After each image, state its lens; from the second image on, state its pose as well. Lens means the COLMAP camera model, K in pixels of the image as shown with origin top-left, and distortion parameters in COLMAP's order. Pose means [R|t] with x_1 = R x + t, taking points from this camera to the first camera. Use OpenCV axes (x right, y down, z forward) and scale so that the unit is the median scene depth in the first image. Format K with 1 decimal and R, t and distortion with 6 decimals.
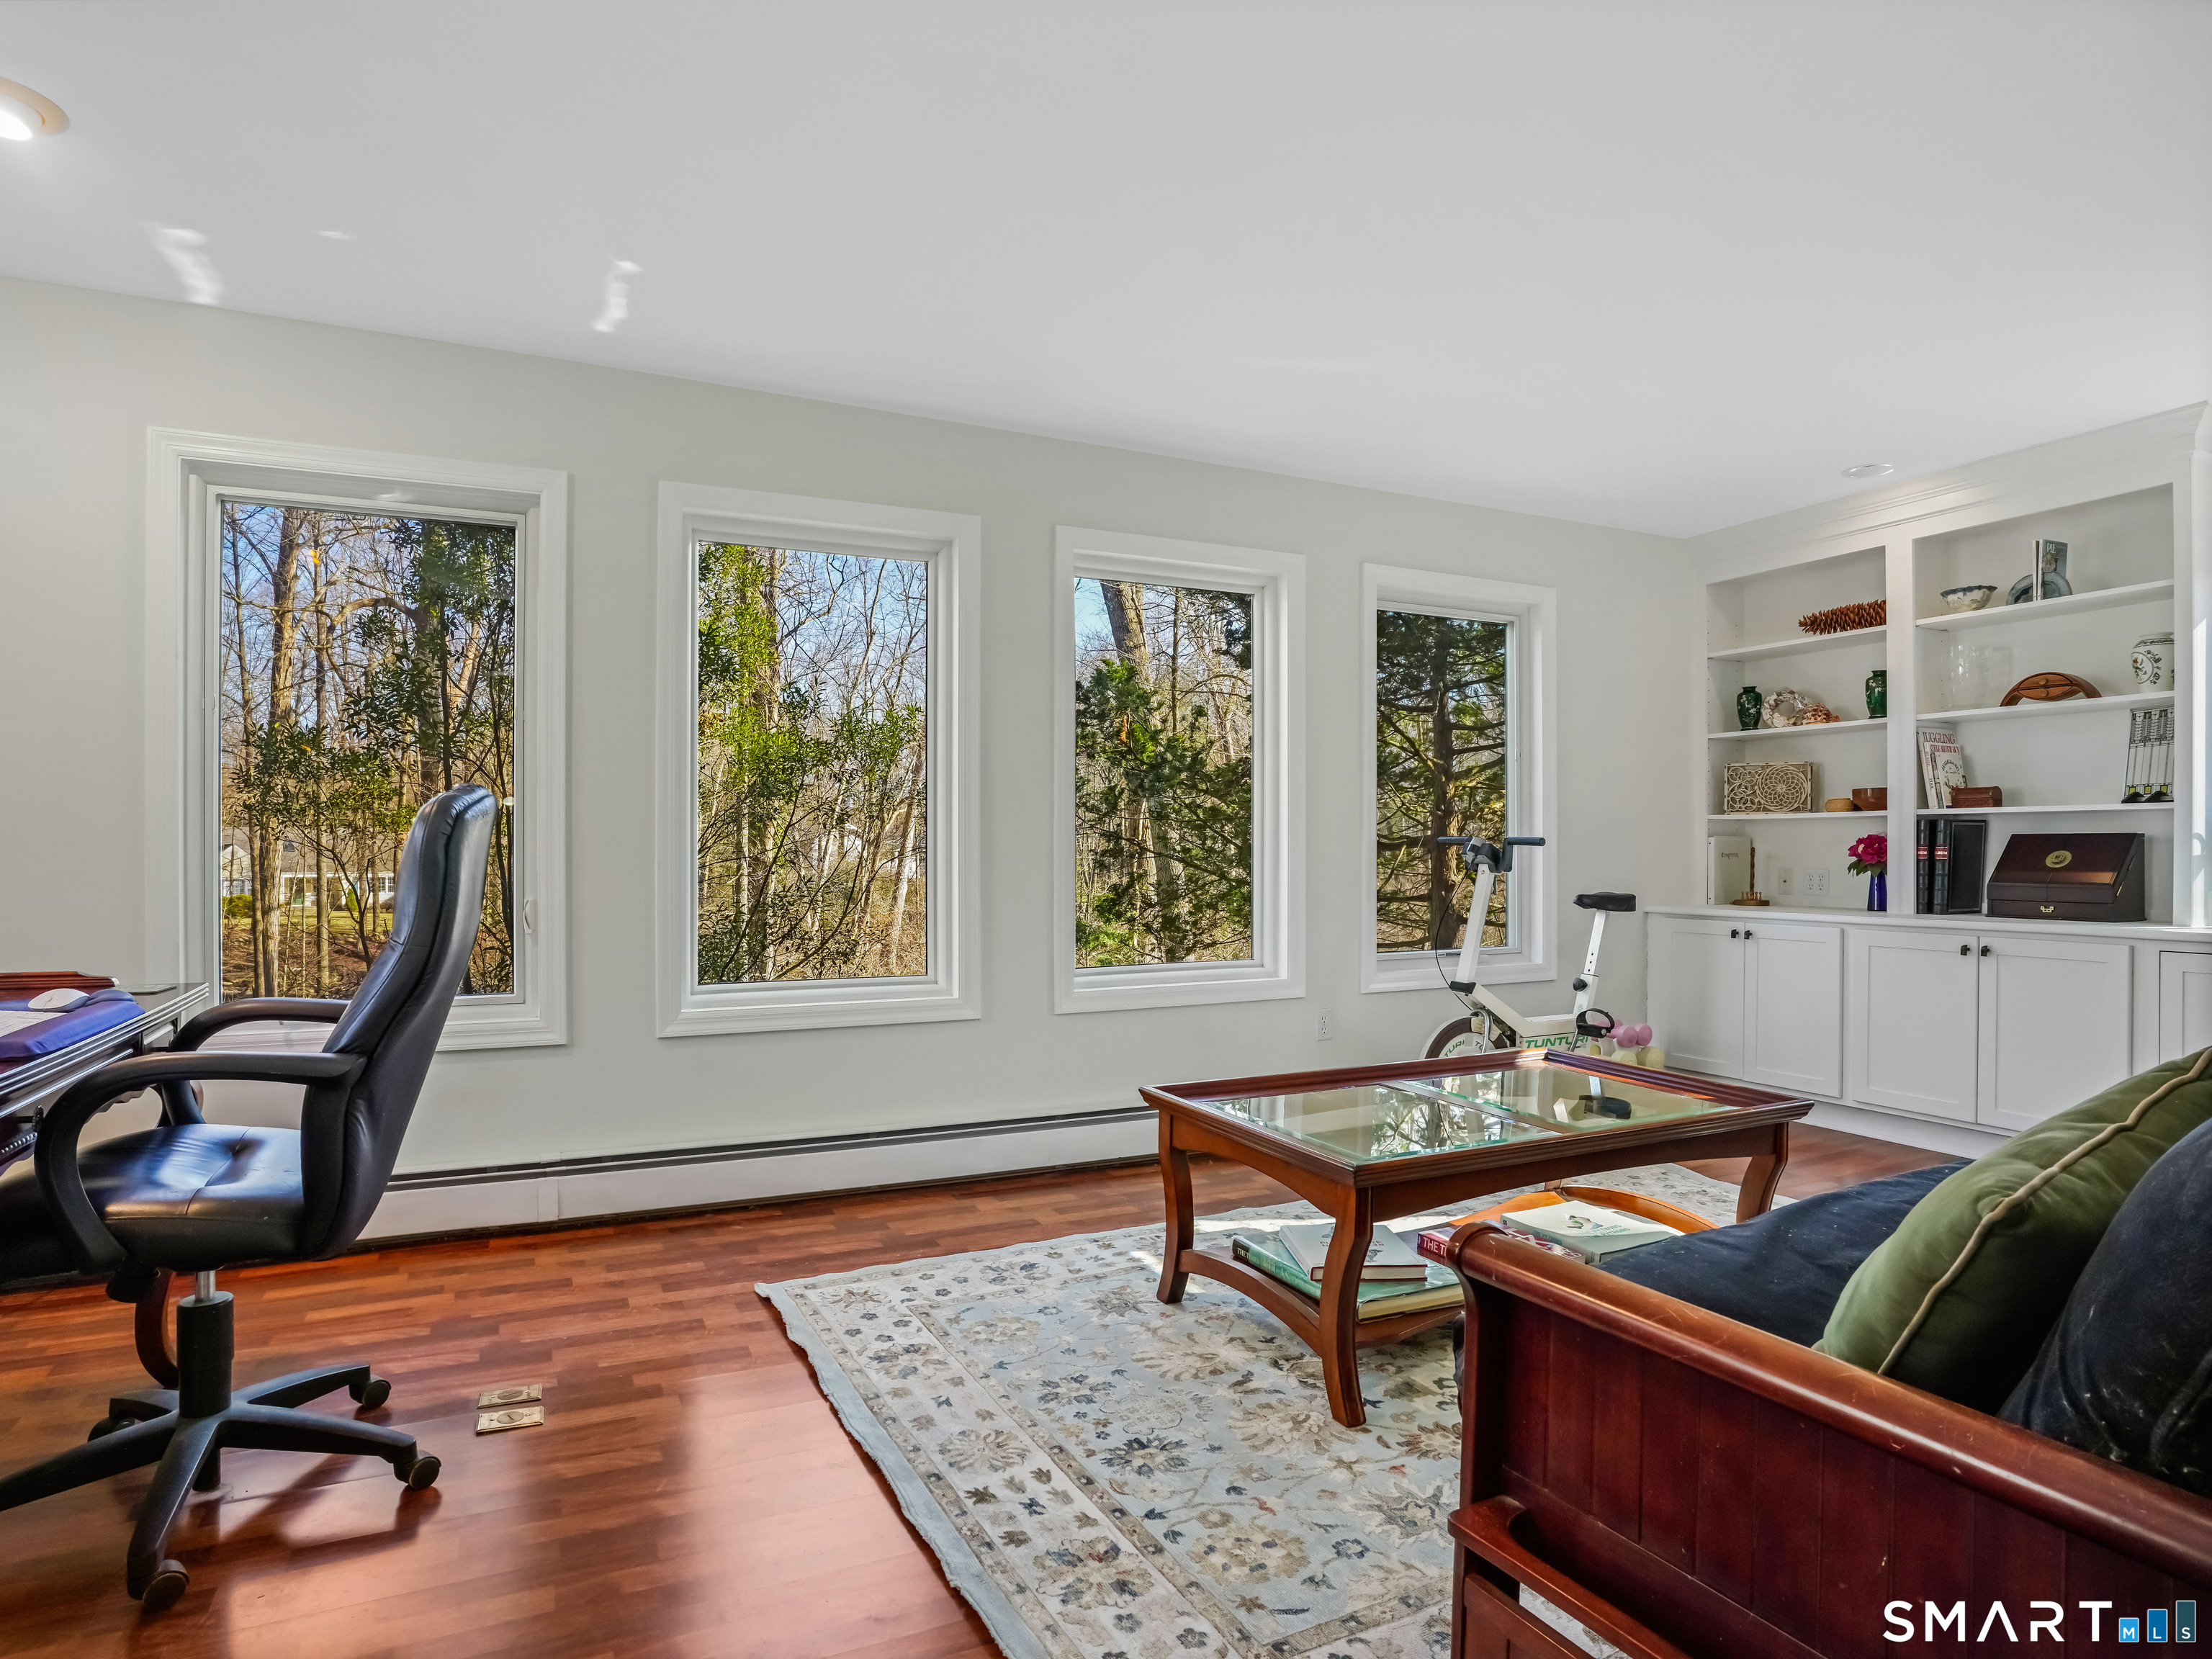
lens RADIAL K [[1233.2, 0, 1109.0], [0, 1233.2, 842.2], [0, 0, 1]] dist [-0.037101, 0.000590]
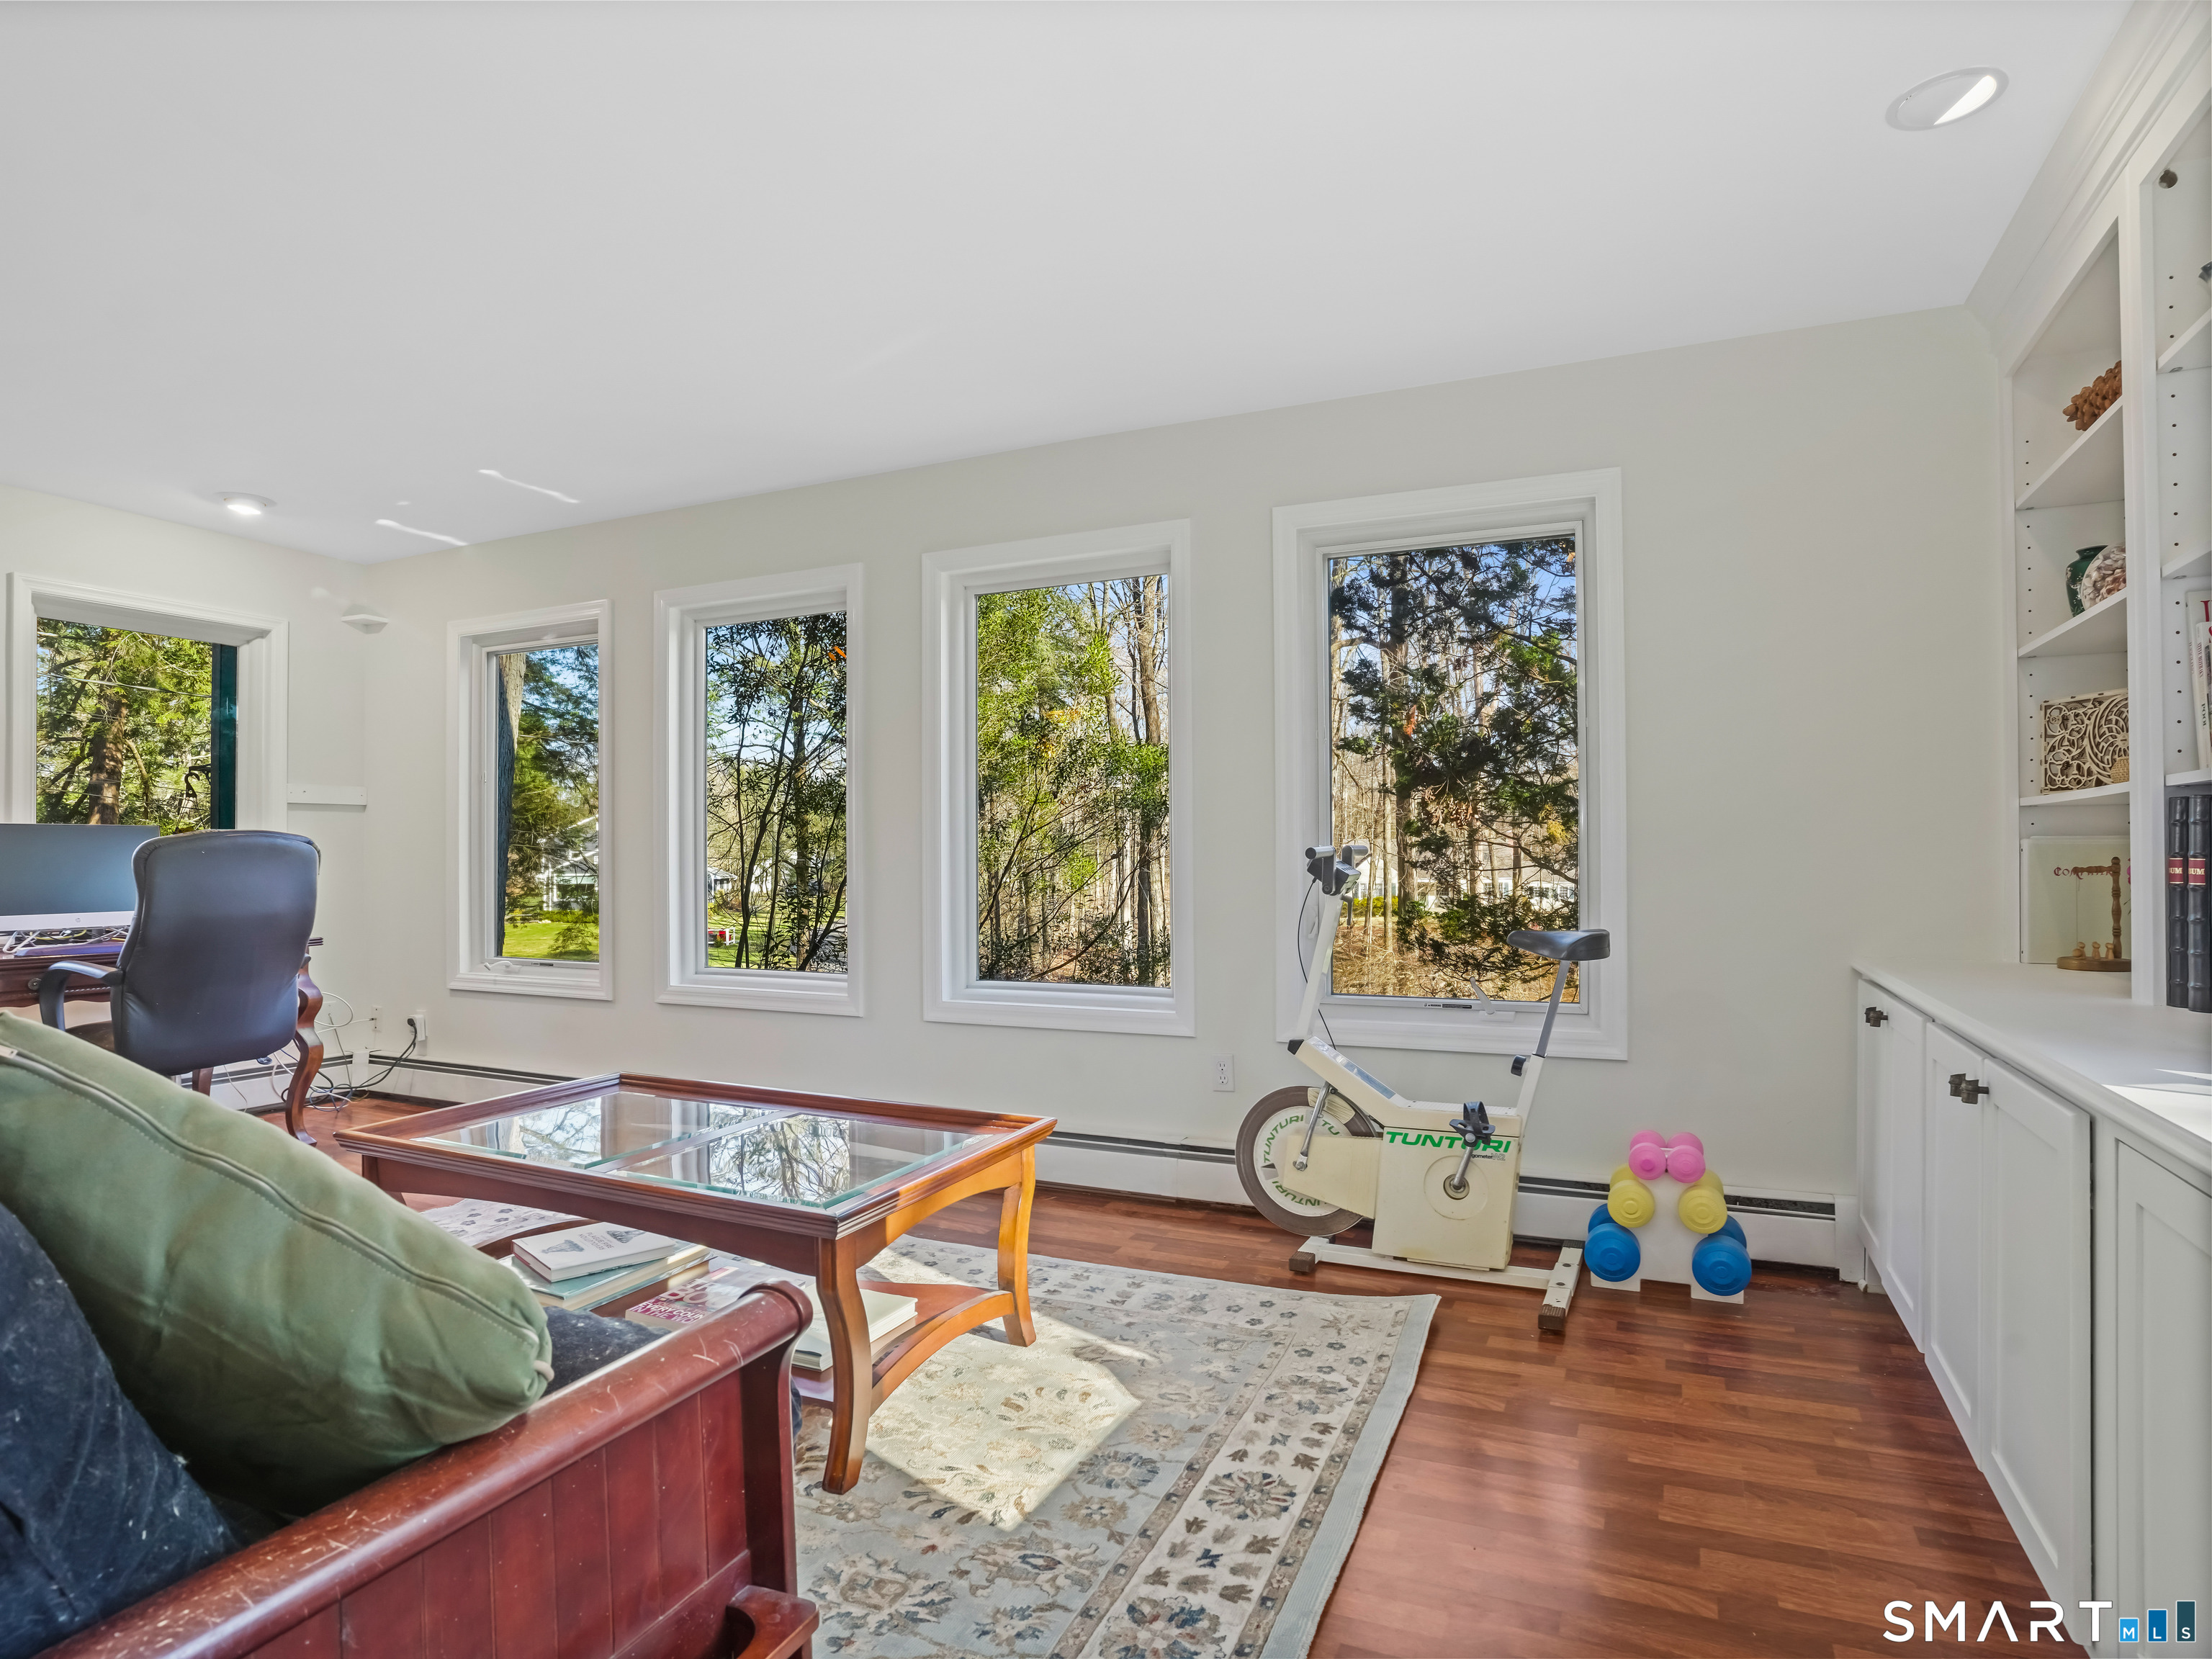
lens RADIAL K [[1233.2, 0, 1100.1], [0, 1233.2, 837.9], [0, 0, 1]] dist [-0.037101, 0.000590]
pose [[0.631150, -0.013237, -0.775548, 0.762590], [0.012309, 0.999899, -0.007049, -0.006250], [0.775563, -0.005097, 0.631249, 0.403016]]
